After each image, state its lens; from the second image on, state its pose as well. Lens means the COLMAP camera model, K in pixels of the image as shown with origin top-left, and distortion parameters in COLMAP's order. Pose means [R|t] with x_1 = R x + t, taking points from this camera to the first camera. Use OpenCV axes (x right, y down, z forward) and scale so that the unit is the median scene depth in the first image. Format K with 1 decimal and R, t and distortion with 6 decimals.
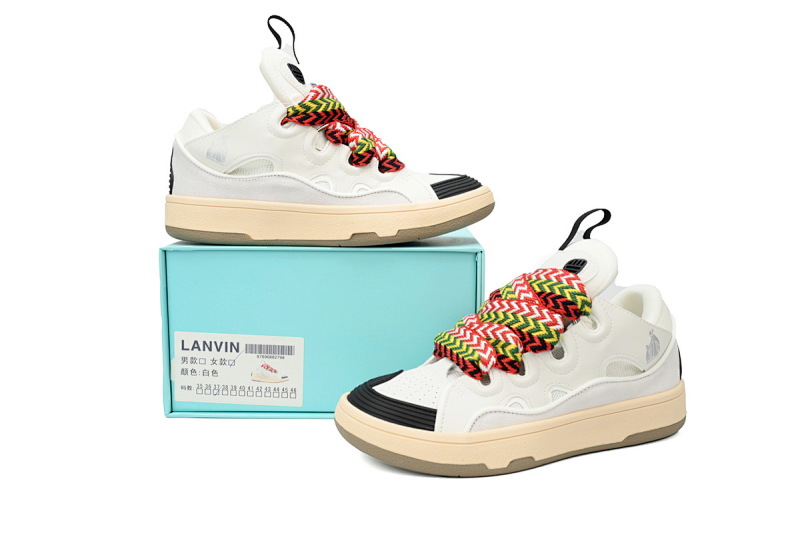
lens RADIAL K [[760.2, 0, 402.0], [0, 760.2, 267.5], [0, 0, 1]] dist [0.080774, 0.000000]
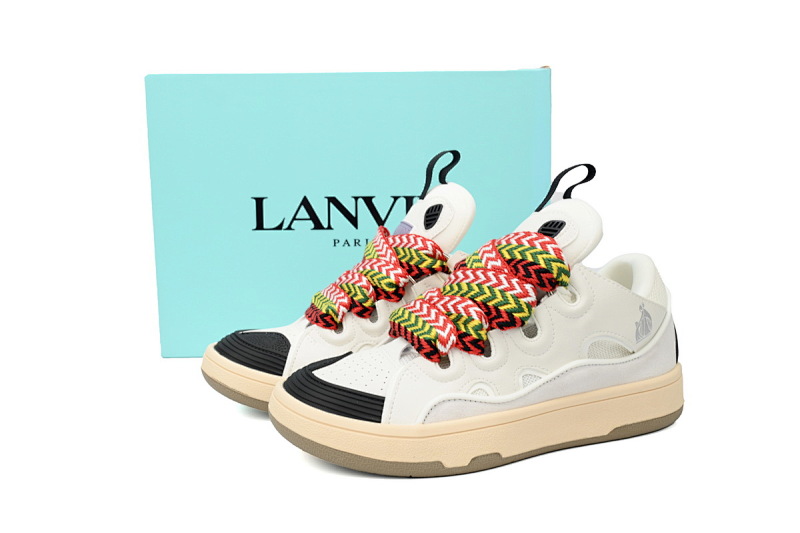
lens RADIAL K [[760.2, 0, 398.6], [0, 760.2, 265.7], [0, 0, 1]] dist [0.080774, 0.000000]
pose [[0.999952, -0.001796, -0.009666, 0.065983], [0.001885, 0.999956, 0.009162, 0.031937], [0.009650, -0.009180, 0.999911, 0.153122]]
